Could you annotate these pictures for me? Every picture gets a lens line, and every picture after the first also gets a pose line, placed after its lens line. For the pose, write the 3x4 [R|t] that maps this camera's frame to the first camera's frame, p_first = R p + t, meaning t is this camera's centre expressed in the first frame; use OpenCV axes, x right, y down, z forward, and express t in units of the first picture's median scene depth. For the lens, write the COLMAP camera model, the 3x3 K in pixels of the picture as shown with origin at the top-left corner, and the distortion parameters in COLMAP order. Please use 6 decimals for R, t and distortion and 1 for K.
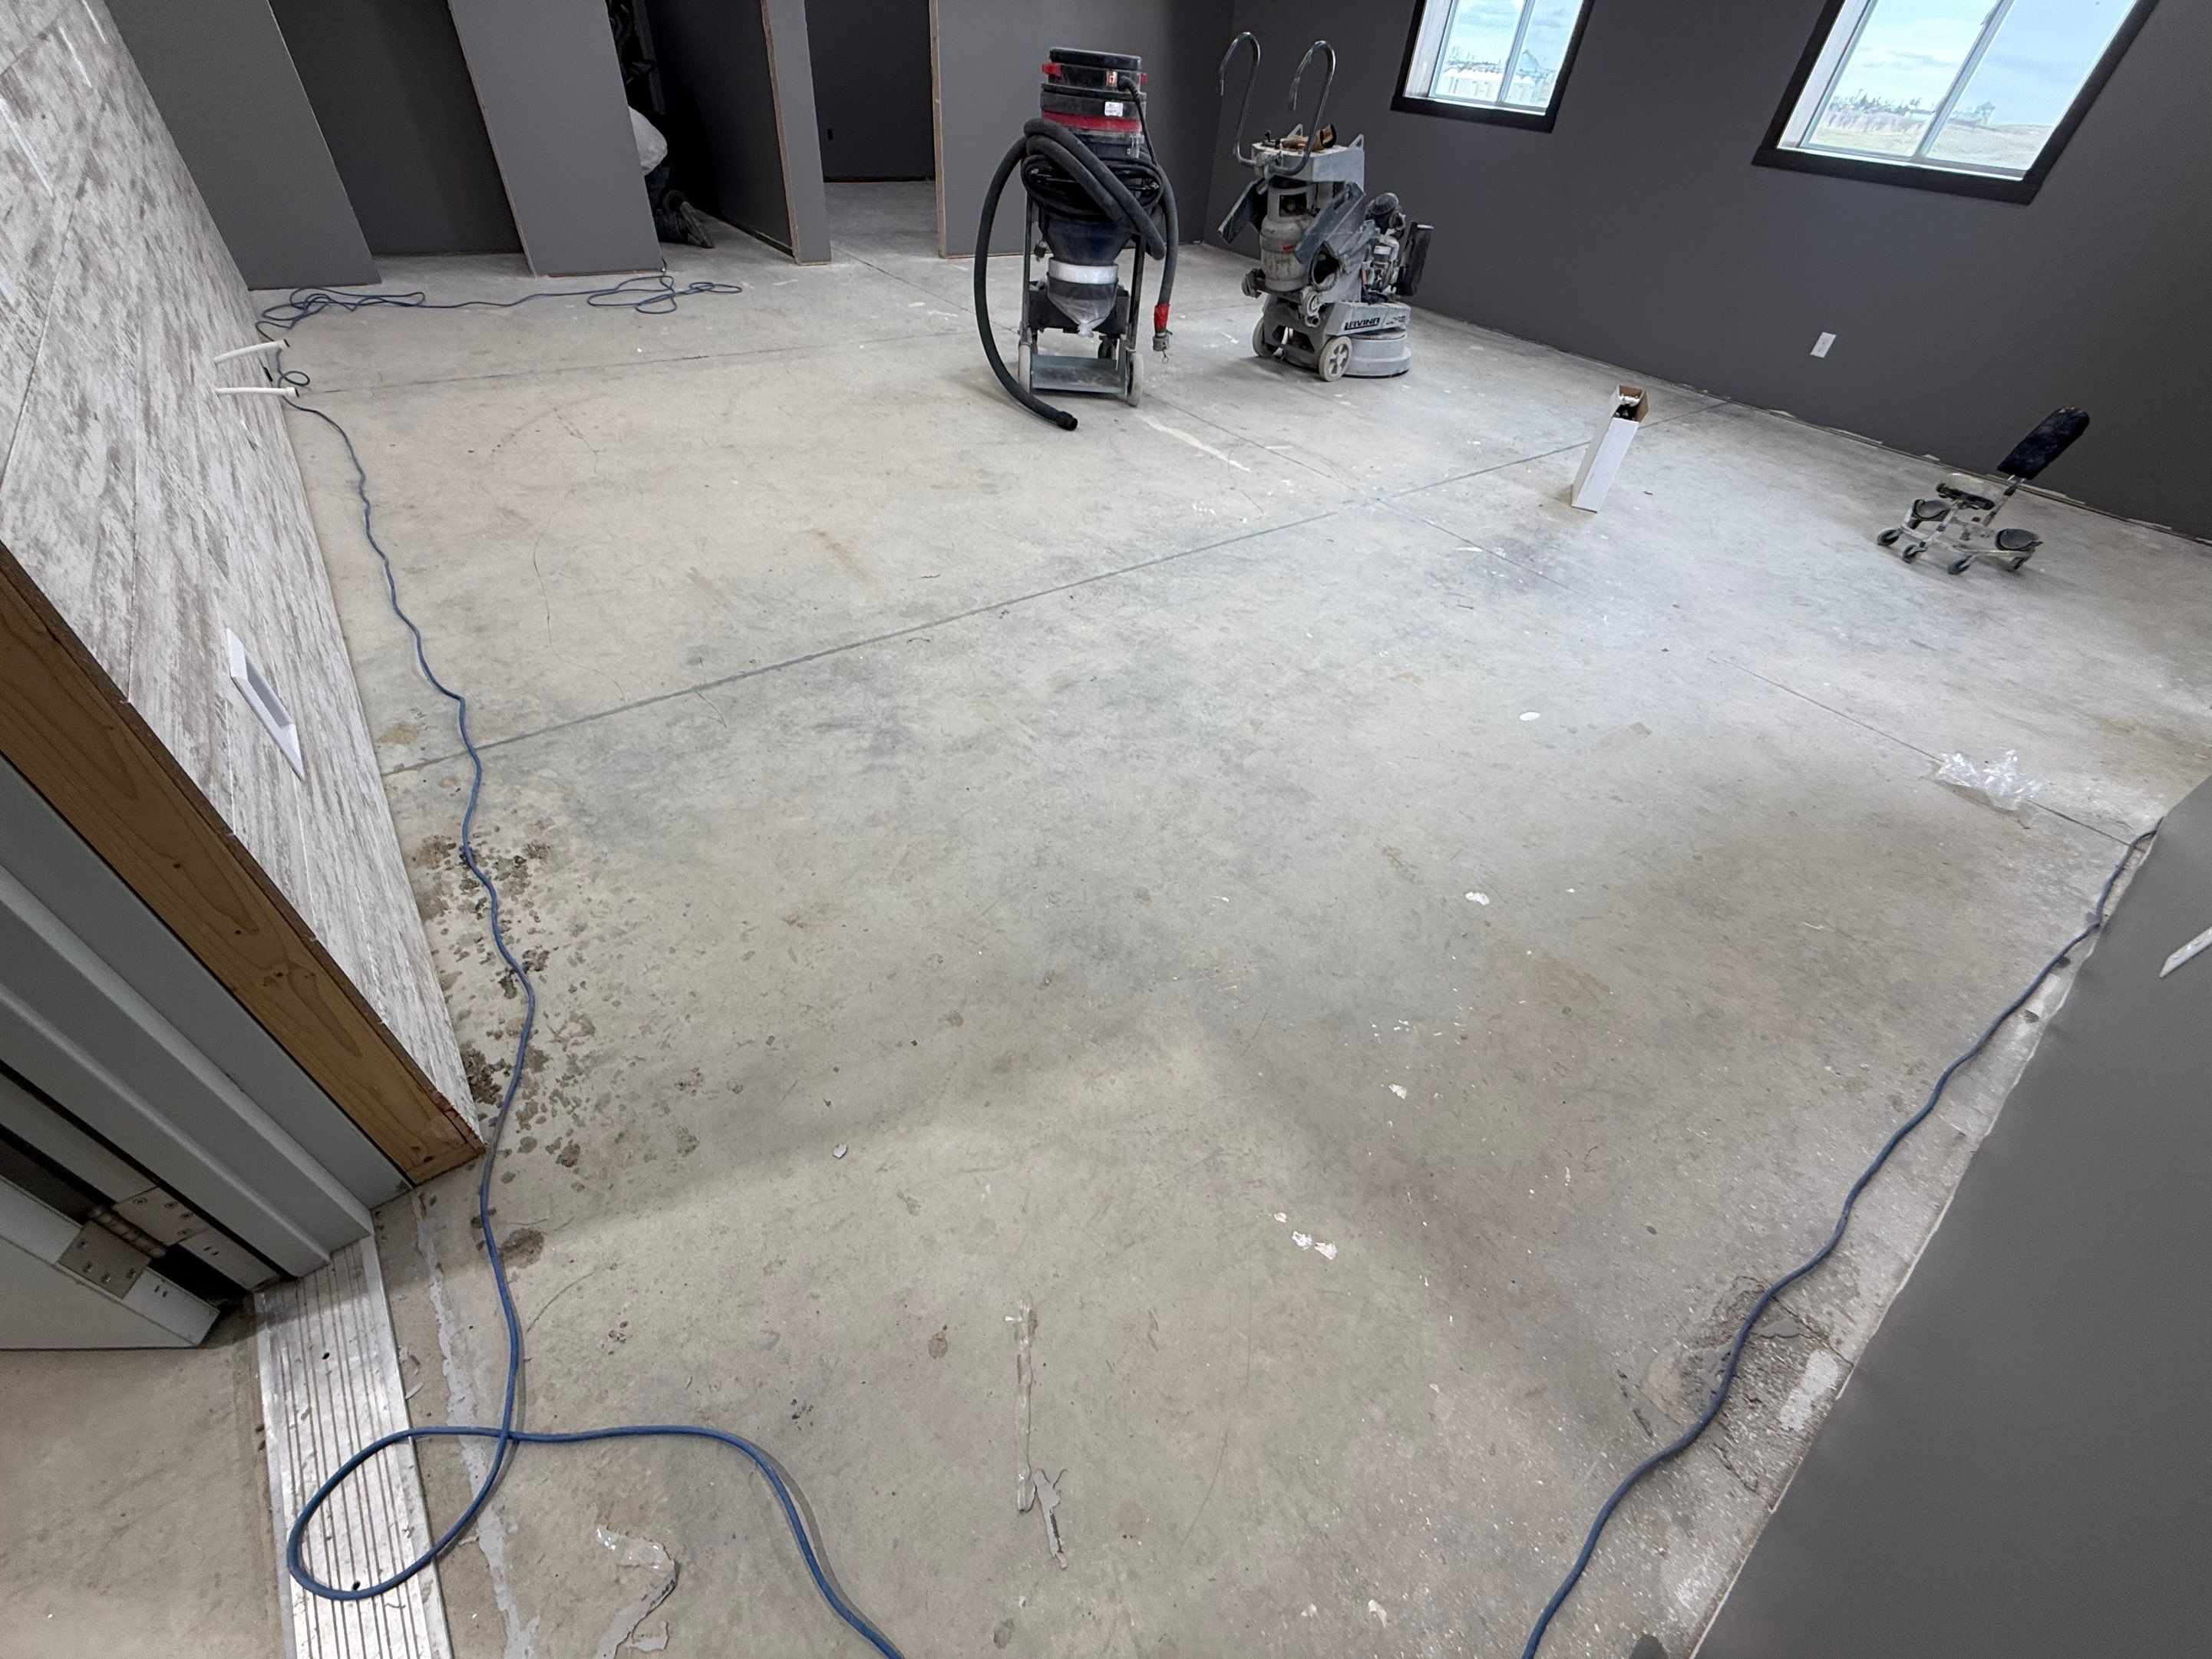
lens RADIAL K [[880.8, 0, 1091.3], [0, 880.8, 837.8], [0, 0, 1]] dist [-0.000634, -0.000033]
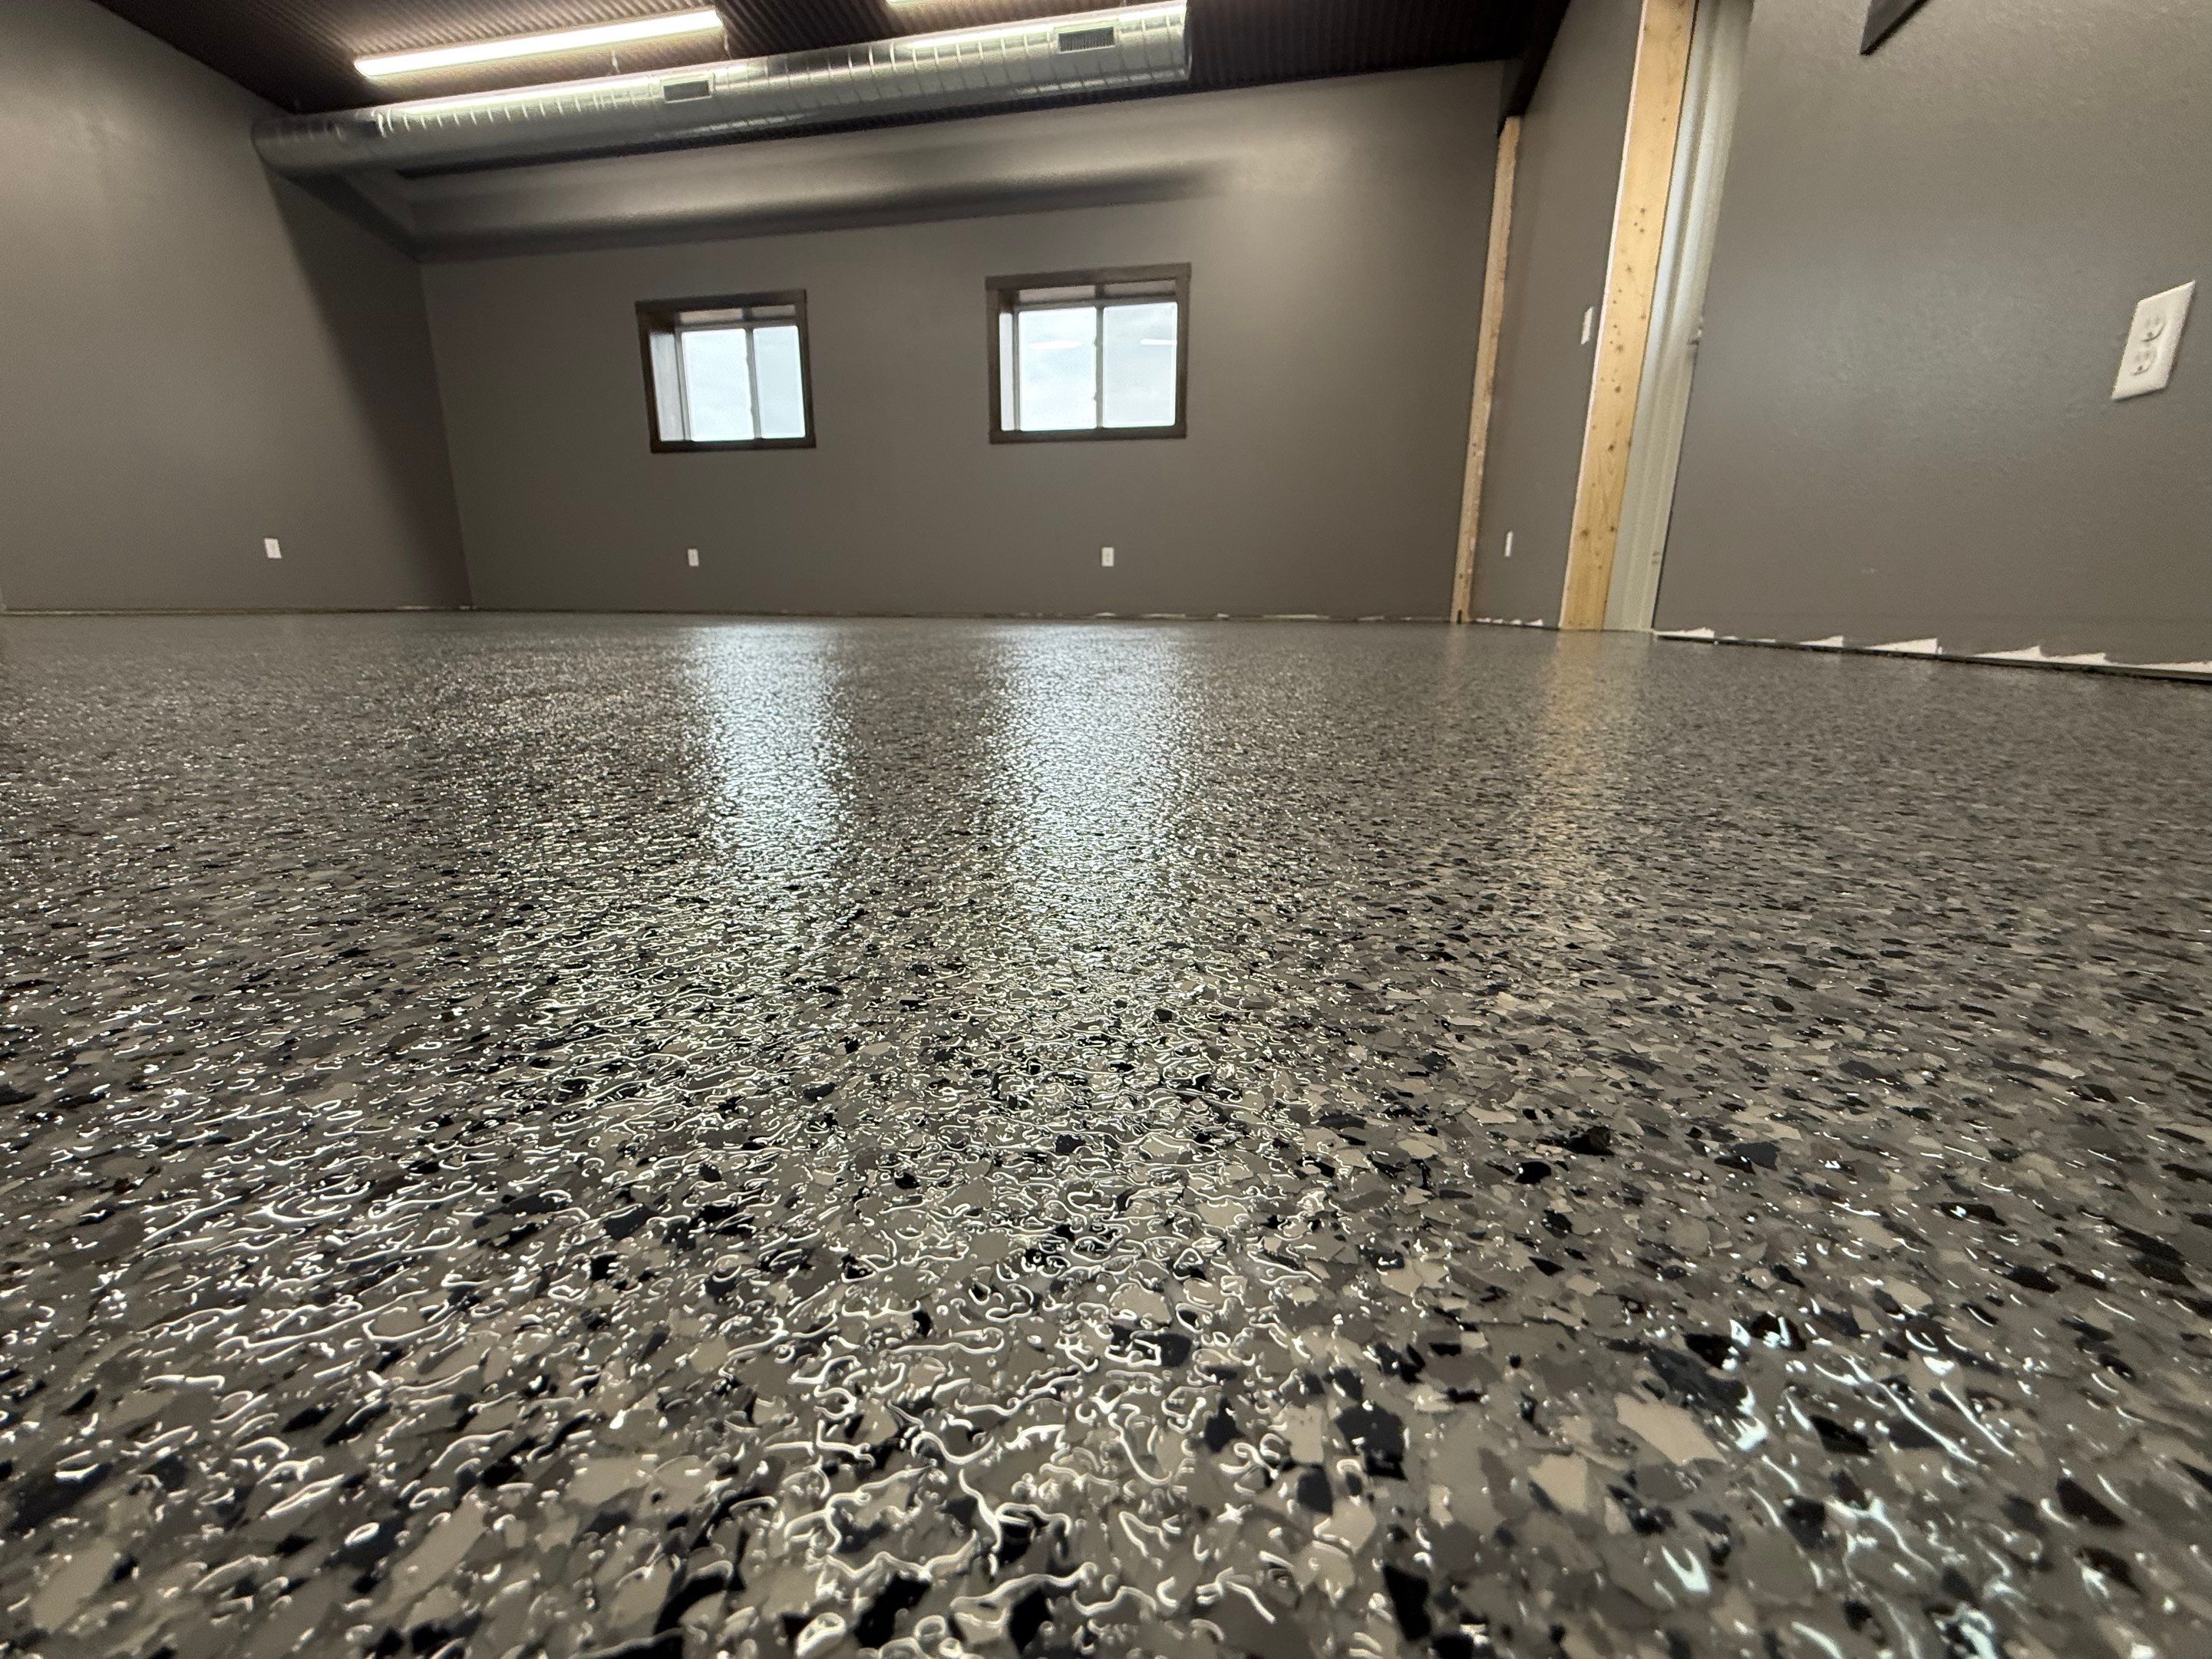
lens RADIAL K [[880.8, 0, 1100.5], [0, 880.8, 828.5], [0, 0, 1]] dist [-0.000634, -0.000033]
pose [[0.755309, -0.230978, 0.613317, 0.017212], [0.478499, 0.833831, -0.275254, 0.070035], [-0.447825, 0.501374, 0.740322, 0.347052]]
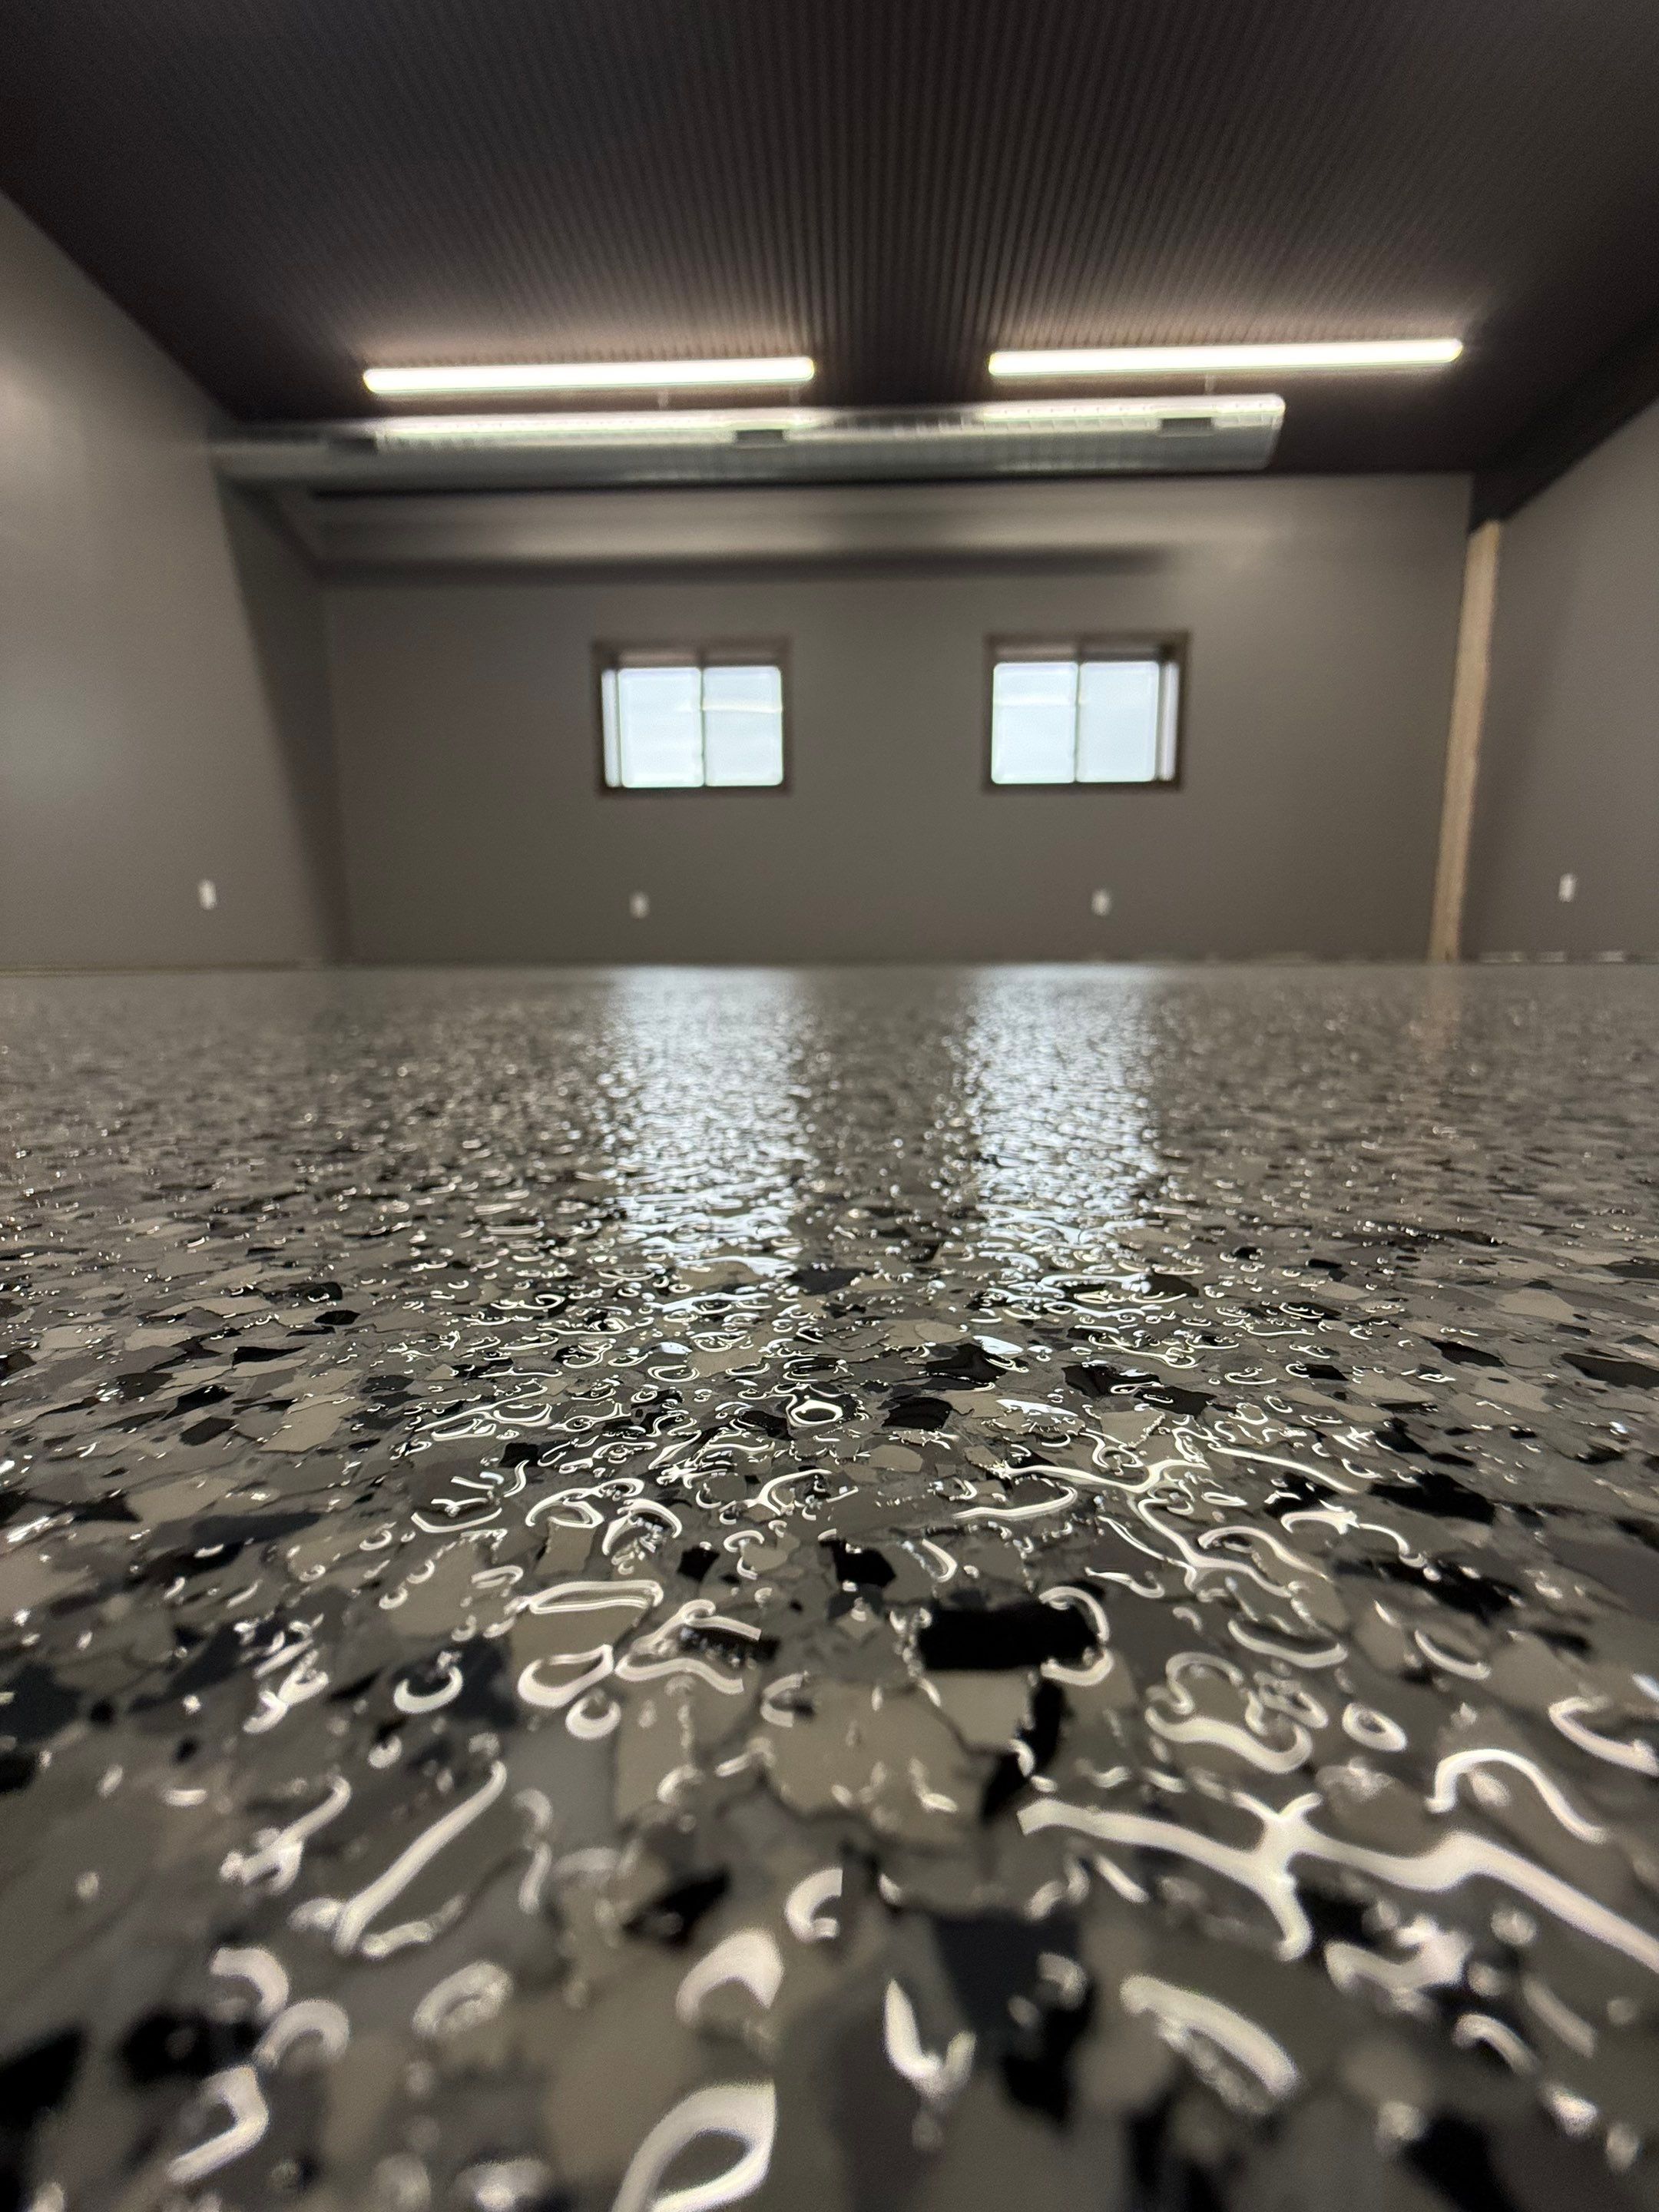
lens RADIAL K [[880.9, 0, 833.0], [0, 880.9, 1114.2], [0, 0, 1]] dist [-0.000634, -0.000033]
pose [[0.625571, -0.217136, 0.749341, -0.401243], [0.564570, 0.788889, -0.242723, -0.272895], [-0.538444, 0.574896, 0.616095, 0.686080]]
